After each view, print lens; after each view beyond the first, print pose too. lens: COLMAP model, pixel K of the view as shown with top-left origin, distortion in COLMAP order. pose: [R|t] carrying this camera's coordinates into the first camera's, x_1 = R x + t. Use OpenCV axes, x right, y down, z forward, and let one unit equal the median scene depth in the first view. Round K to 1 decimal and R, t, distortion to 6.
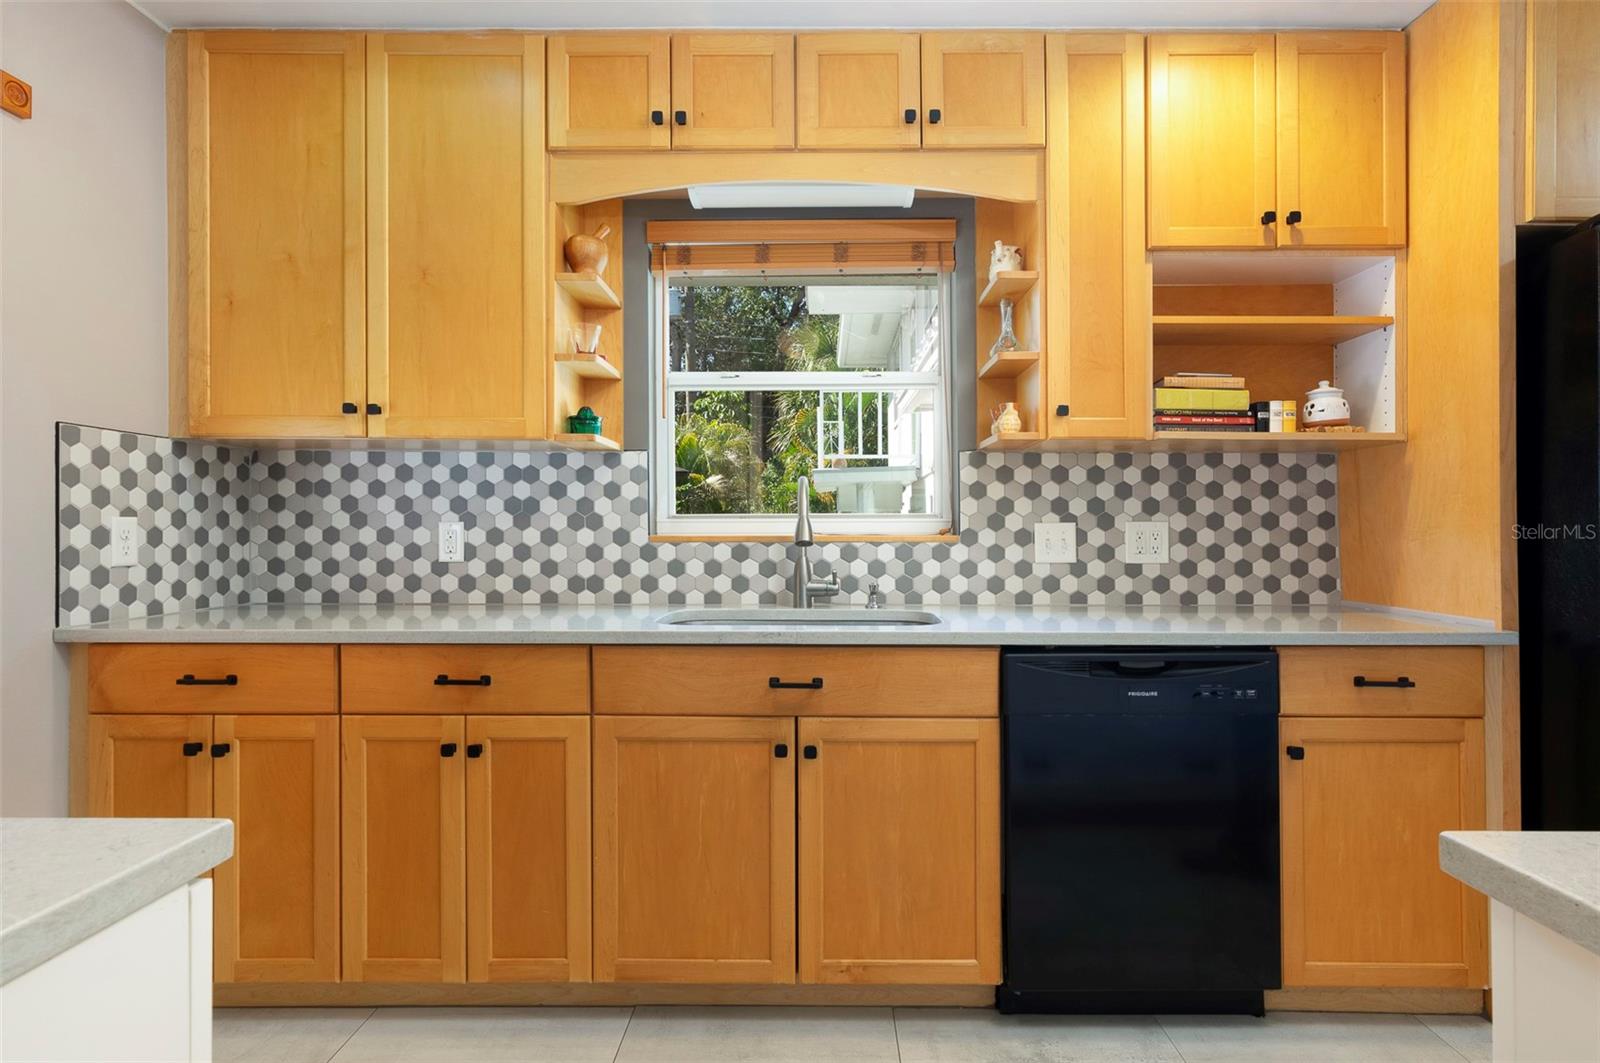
lens RADIAL K [[831.9, 0, 831.6], [0, 831.9, 558.2], [0, 0, 1]] dist [-0.029693, 0.000027]
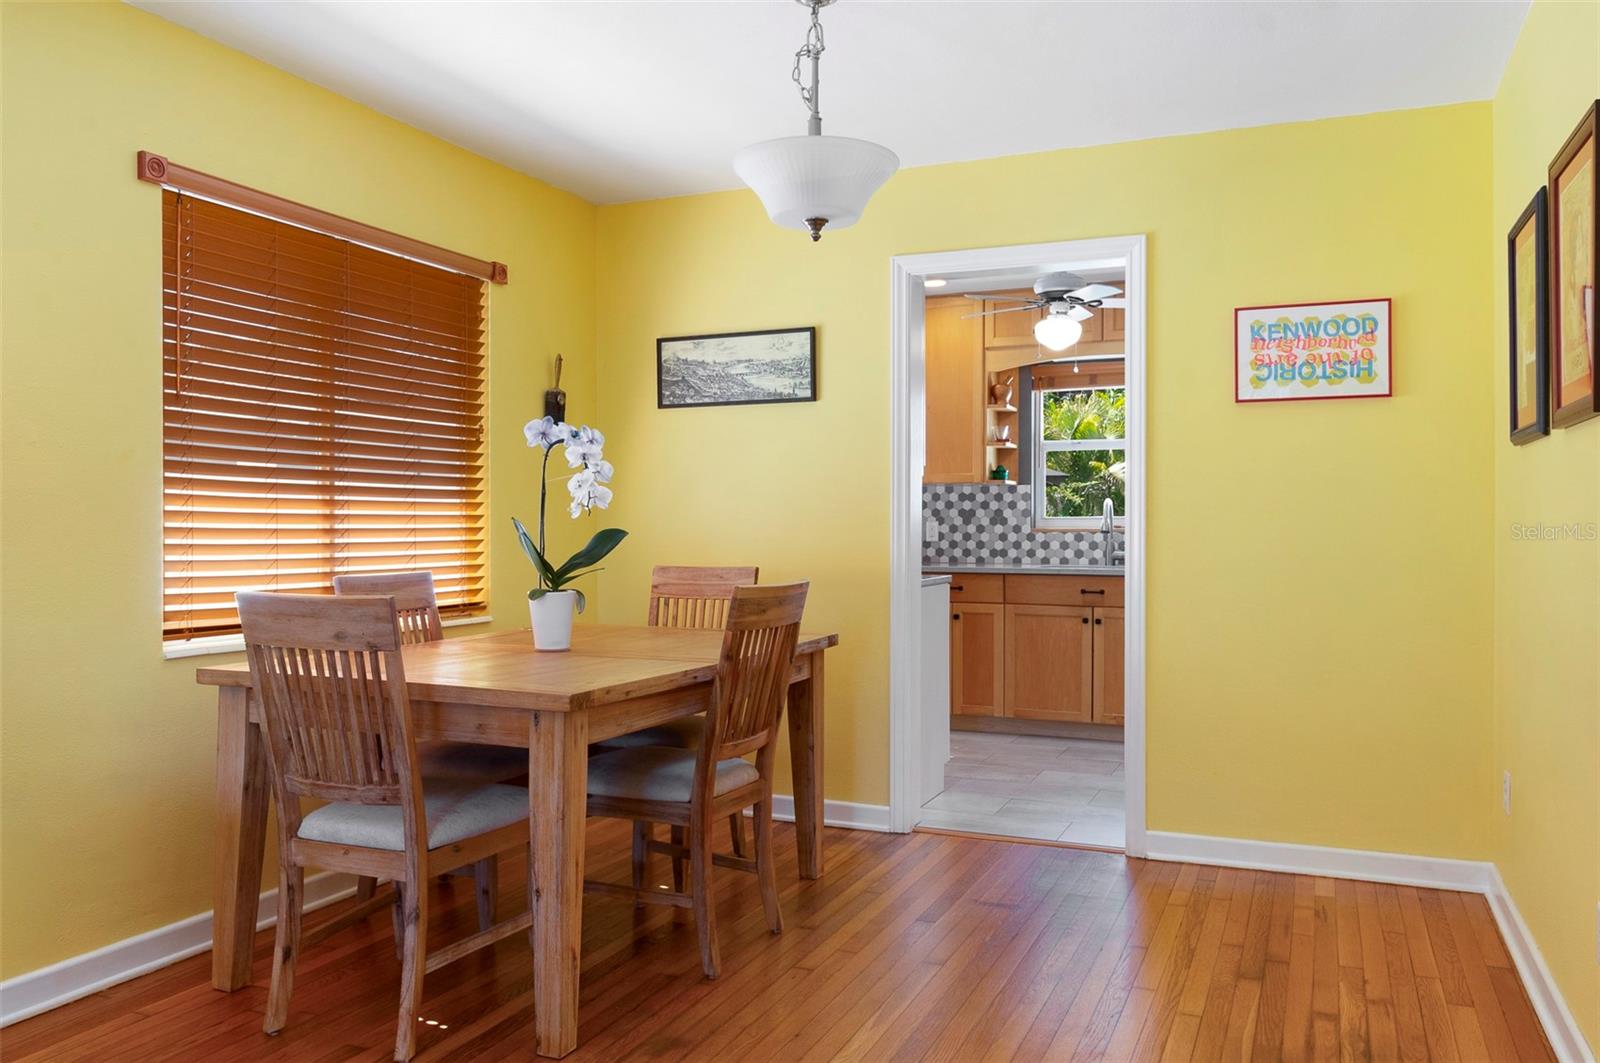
lens RADIAL K [[1211.1, 0, 800.0], [0, 1211.1, 531.5], [0, 0, 1]] dist [0.030246, 0.001280]
pose [[0.913961, 0.001146, -0.405800, 0.438074], [-0.013449, 0.999532, -0.027468, 0.065562], [0.405578, 0.030562, 0.913549, -1.813957]]
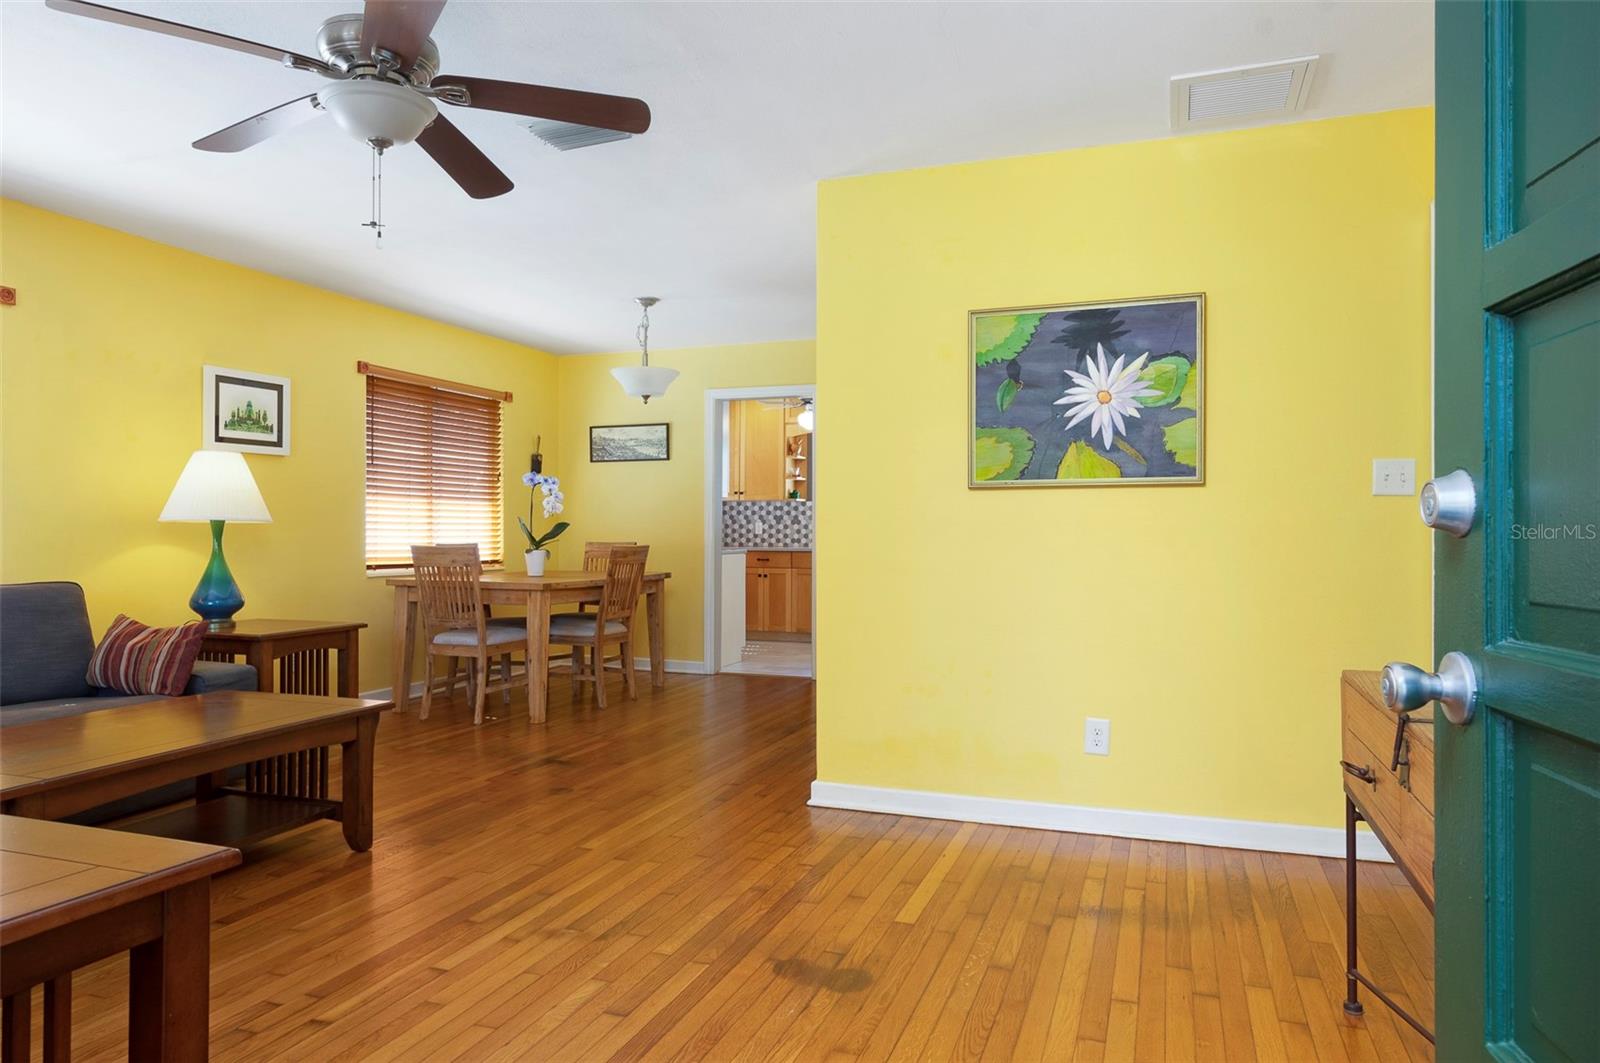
lens RADIAL K [[1003.5, 0, 800.0], [0, 1003.5, 531.5], [0, 0, 1]] dist [0.023244, 0.001210]
pose [[0.936443, 0.000882, -0.350819, 1.165371], [-0.013073, 0.999390, -0.032384, 0.127133], [0.350576, 0.034912, 0.935883, -2.849167]]
